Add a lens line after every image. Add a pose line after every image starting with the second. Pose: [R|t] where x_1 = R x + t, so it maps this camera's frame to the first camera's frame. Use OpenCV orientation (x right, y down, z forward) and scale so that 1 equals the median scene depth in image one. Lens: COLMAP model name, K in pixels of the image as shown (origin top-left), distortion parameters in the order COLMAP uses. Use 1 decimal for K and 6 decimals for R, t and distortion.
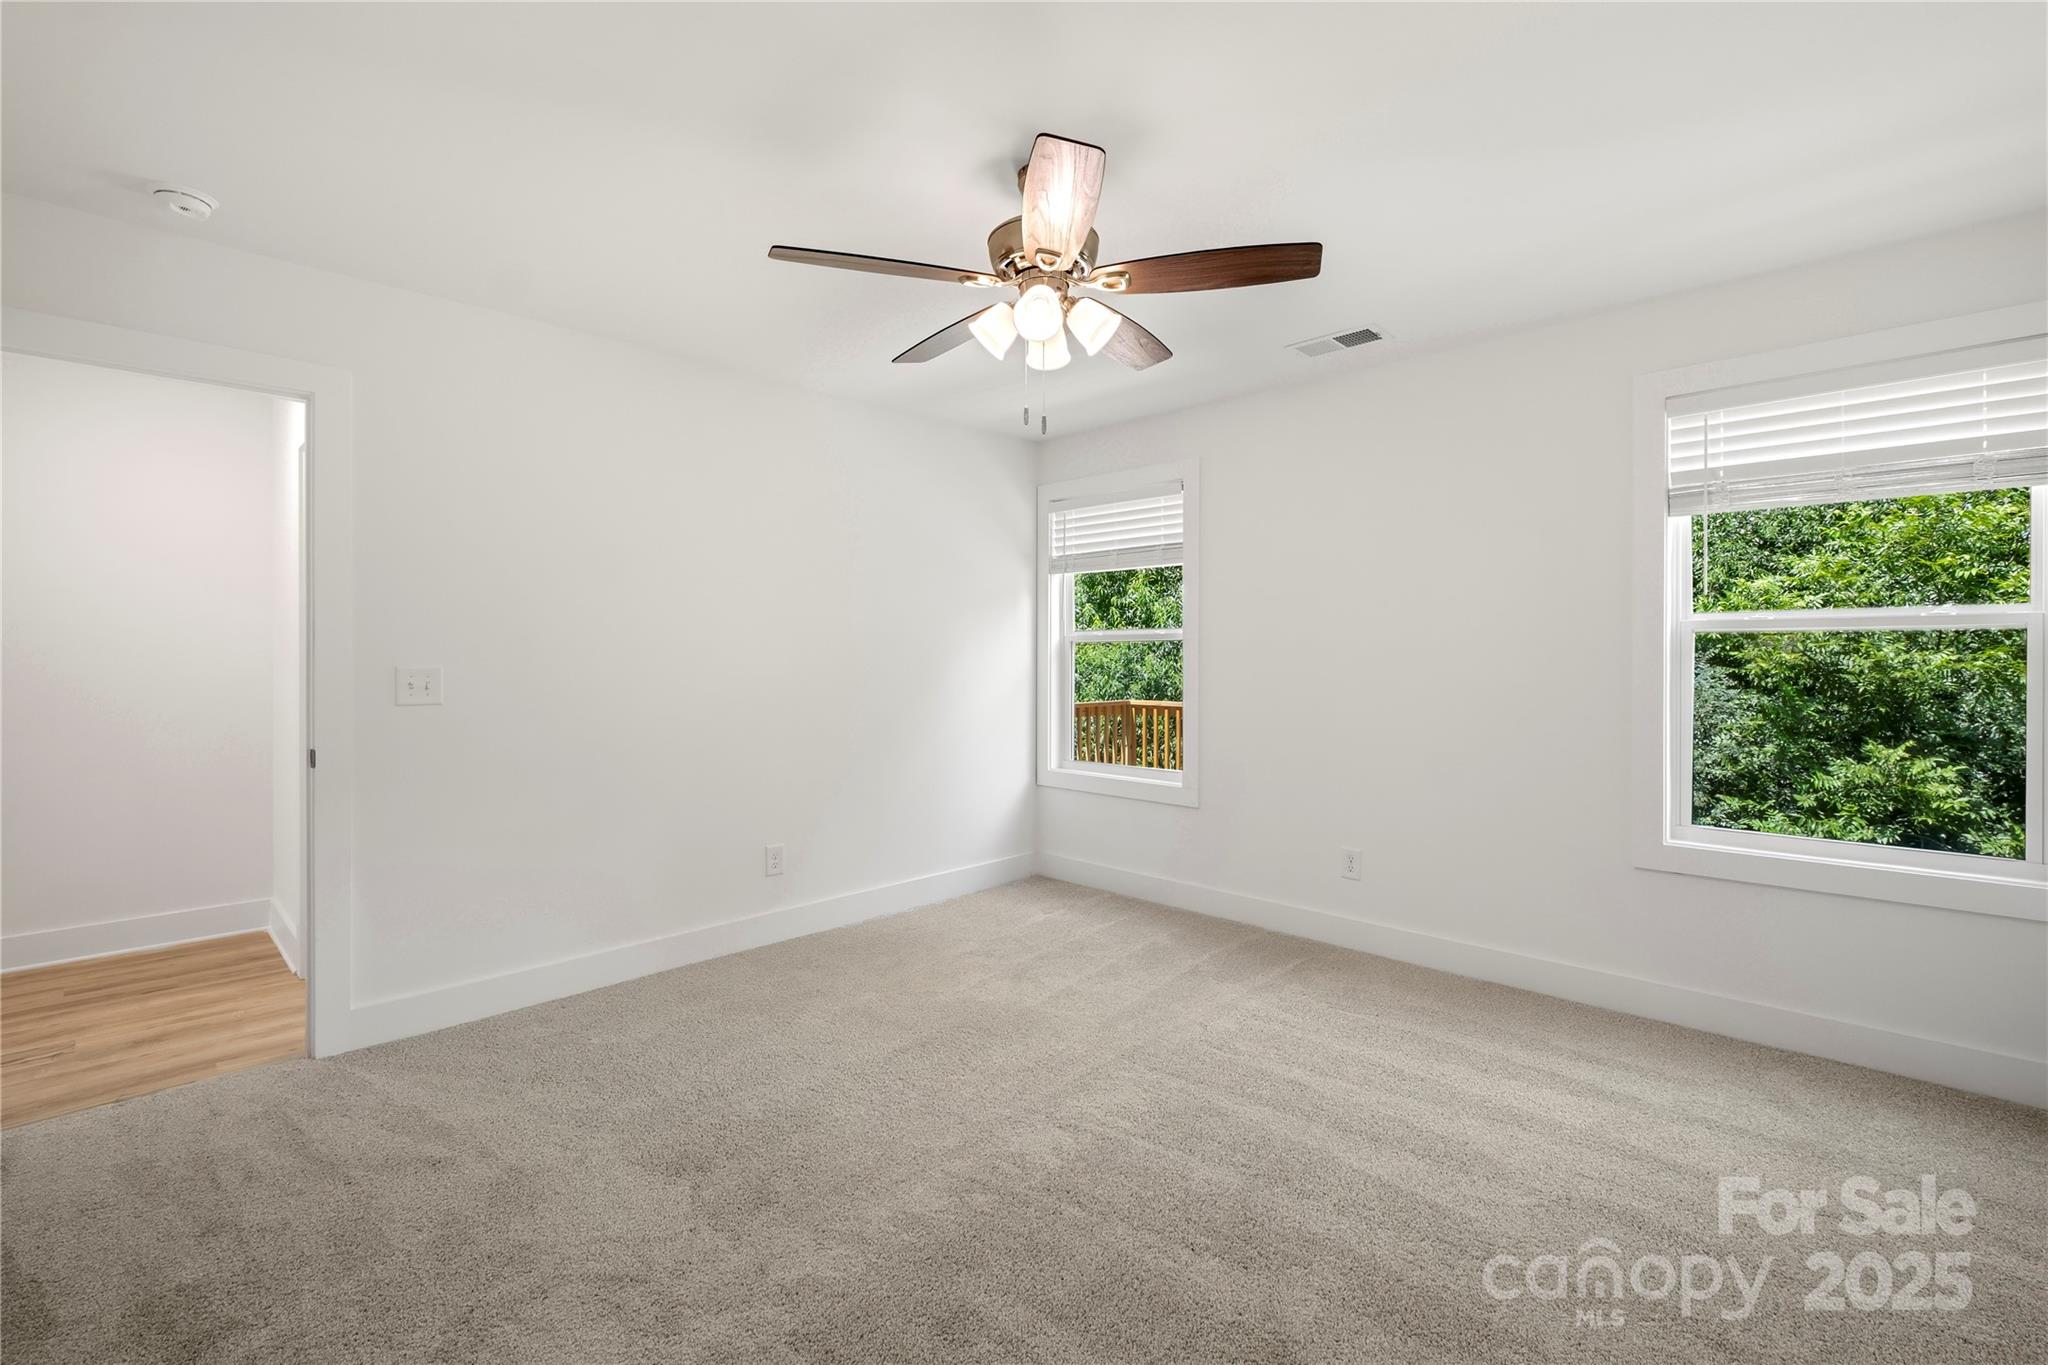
lens RADIAL K [[923.0, 0, 1038.1], [0, 923.0, 647.9], [0, 0, 1]] dist [0.001902, -0.005972]
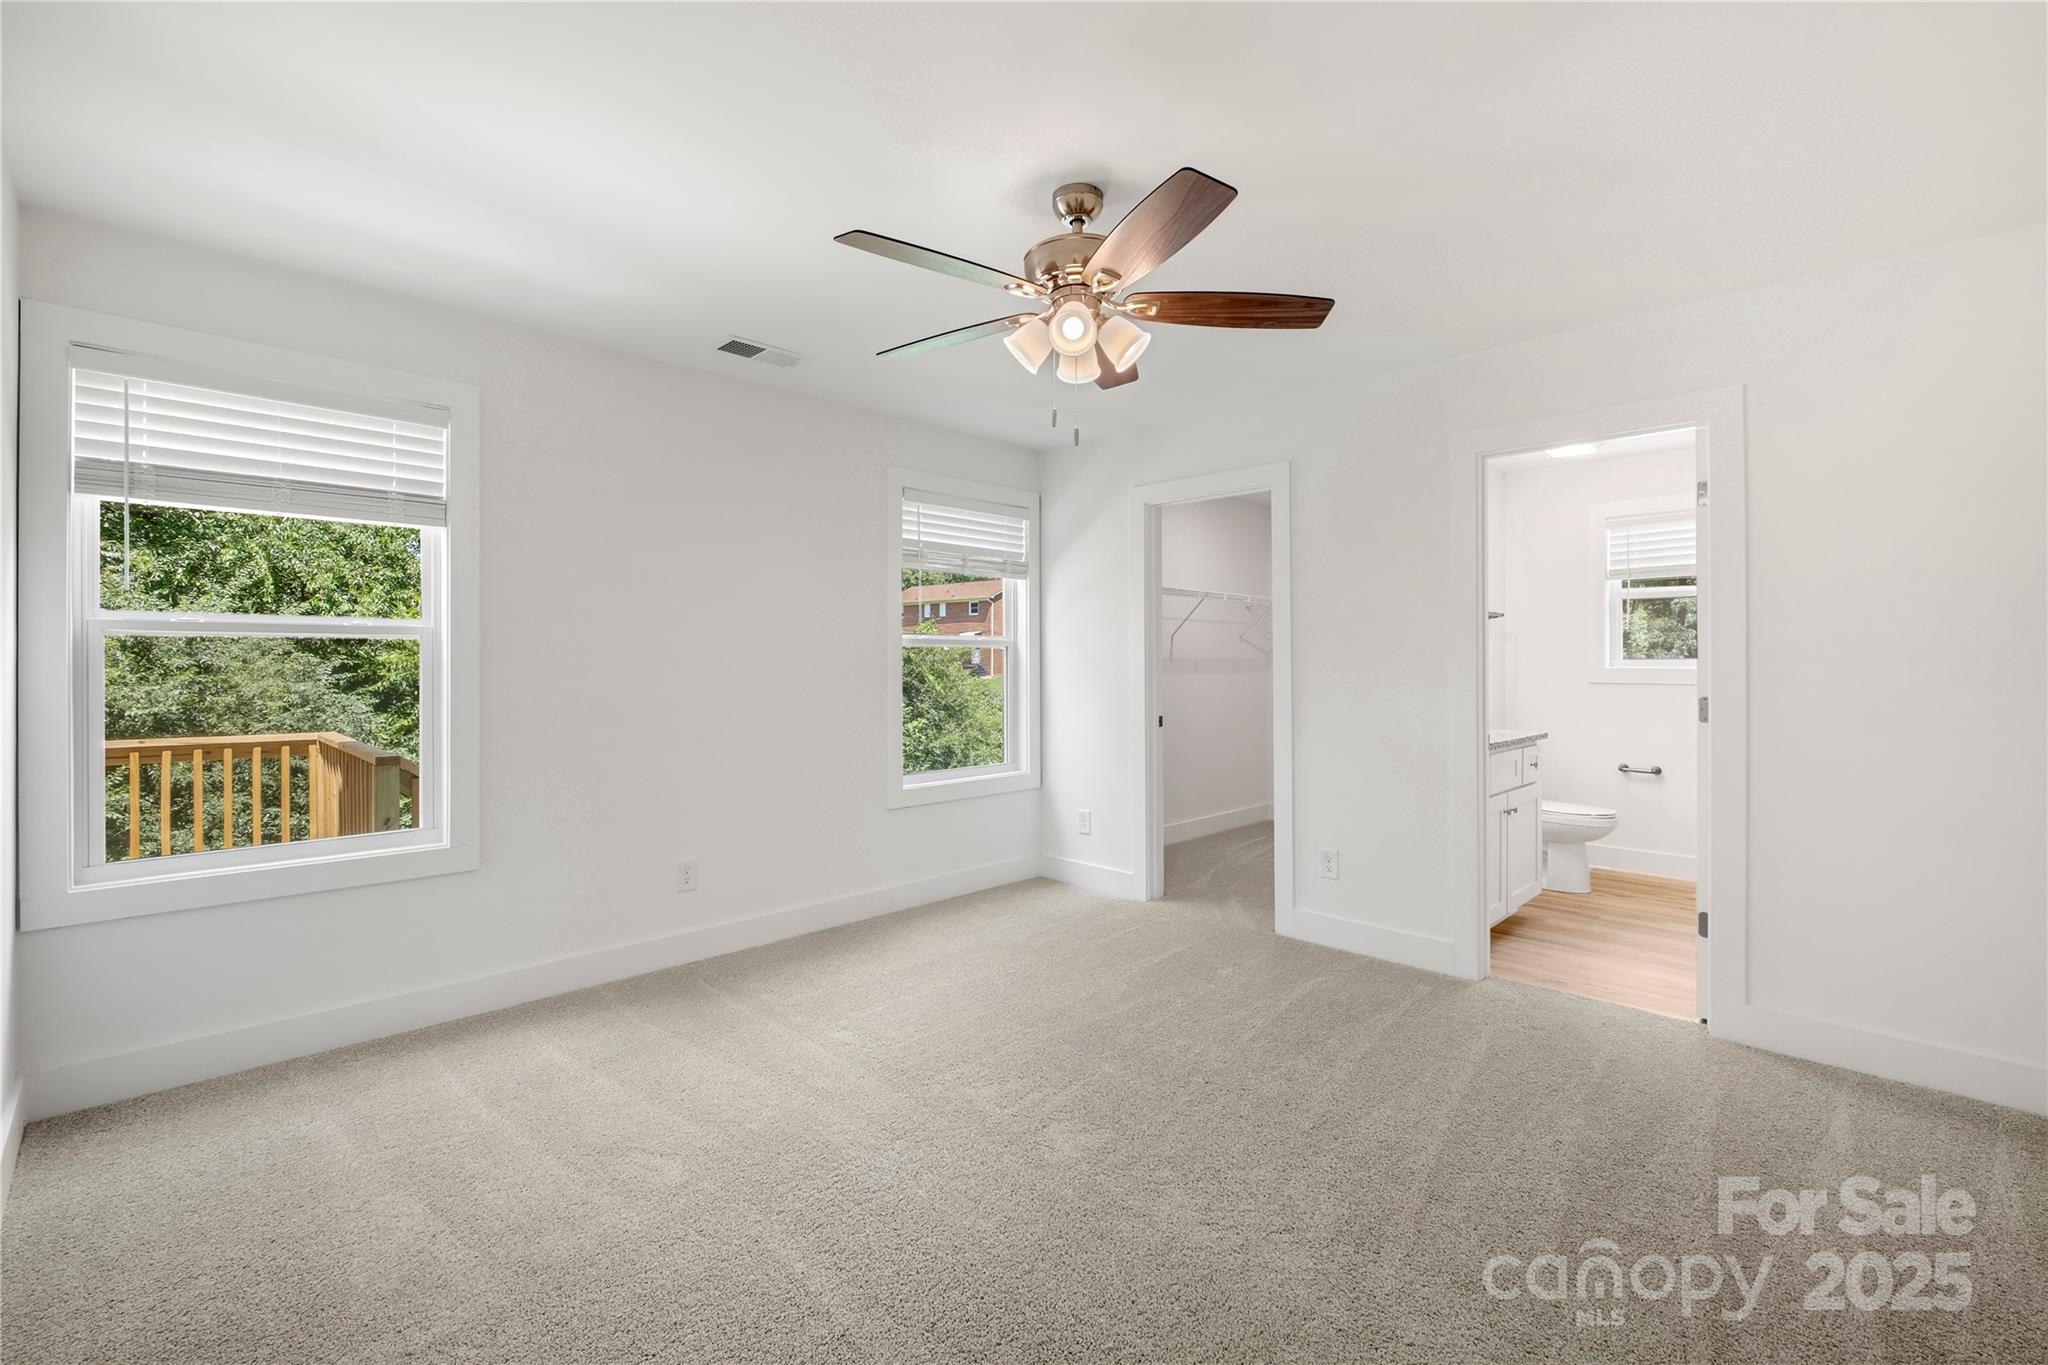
lens RADIAL K [[923.0, 0, 1038.1], [0, 923.0, 647.9], [0, 0, 1]] dist [0.001902, -0.005972]
pose [[-0.028878, 0.015876, 0.999457, -0.499925], [-0.012624, 0.999788, -0.016246, 0.004550], [-0.999503, -0.013086, -0.028671, 0.513028]]
